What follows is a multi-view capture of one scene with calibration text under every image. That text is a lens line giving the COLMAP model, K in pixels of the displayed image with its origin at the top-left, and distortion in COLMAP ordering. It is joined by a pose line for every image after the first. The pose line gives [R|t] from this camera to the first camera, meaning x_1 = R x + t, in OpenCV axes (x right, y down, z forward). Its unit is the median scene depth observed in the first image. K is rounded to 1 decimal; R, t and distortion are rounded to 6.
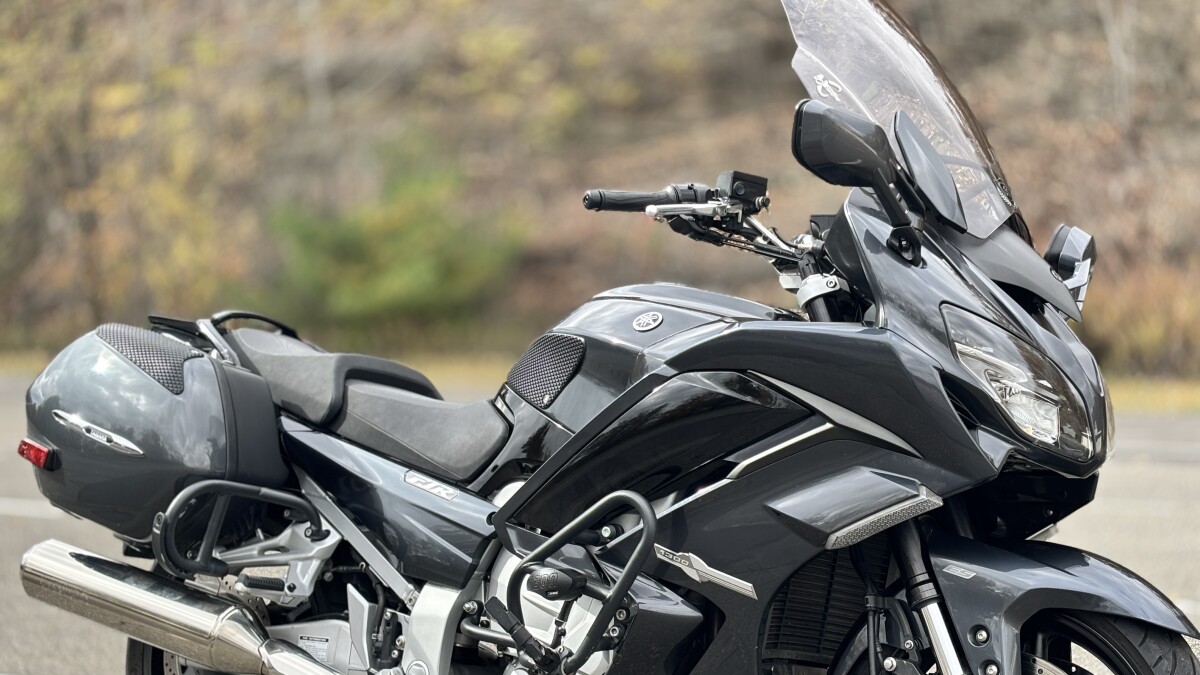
lens RADIAL K [[1988.3, 0, 609.4], [0, 1988.3, 329.4], [0, 0, 1]] dist [0.096599, 0.000000]
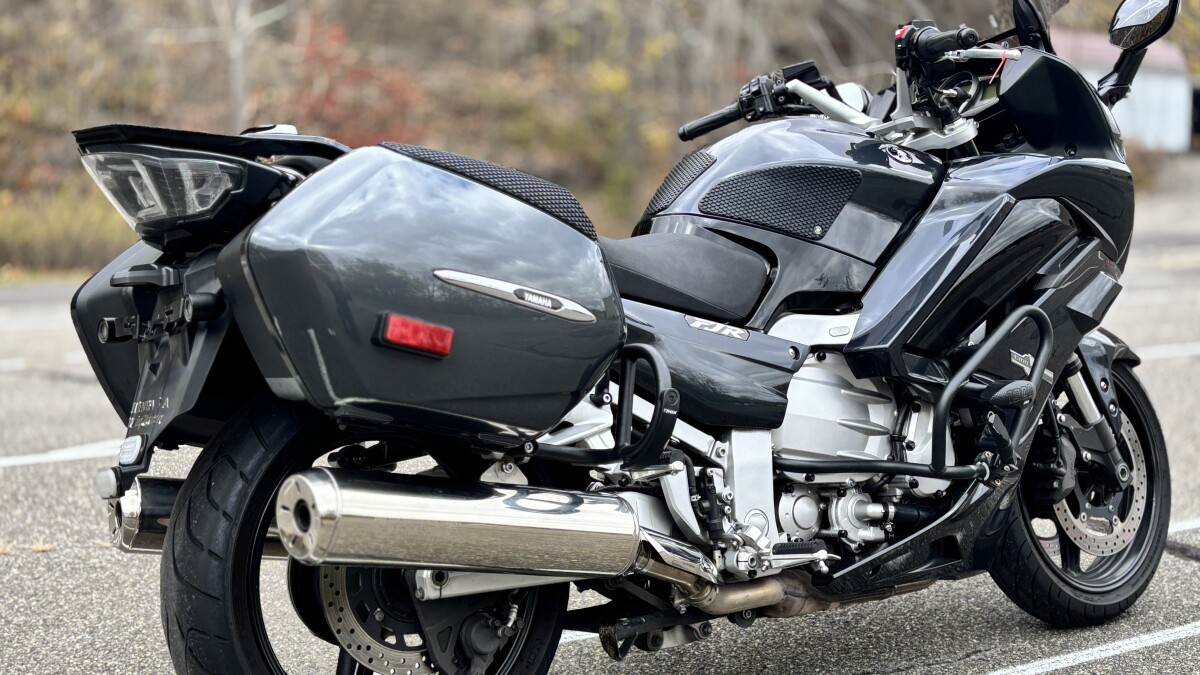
lens RADIAL K [[1746.3, 0, 599.9], [0, 1746.3, 335.2], [0, 0, 1]] dist [-0.064364, 0.000000]
pose [[0.310299, -0.087925, 0.946564, -0.889549], [-0.005997, 0.995513, 0.094438, 0.005044], [-0.950620, -0.034981, 0.308380, 0.808465]]
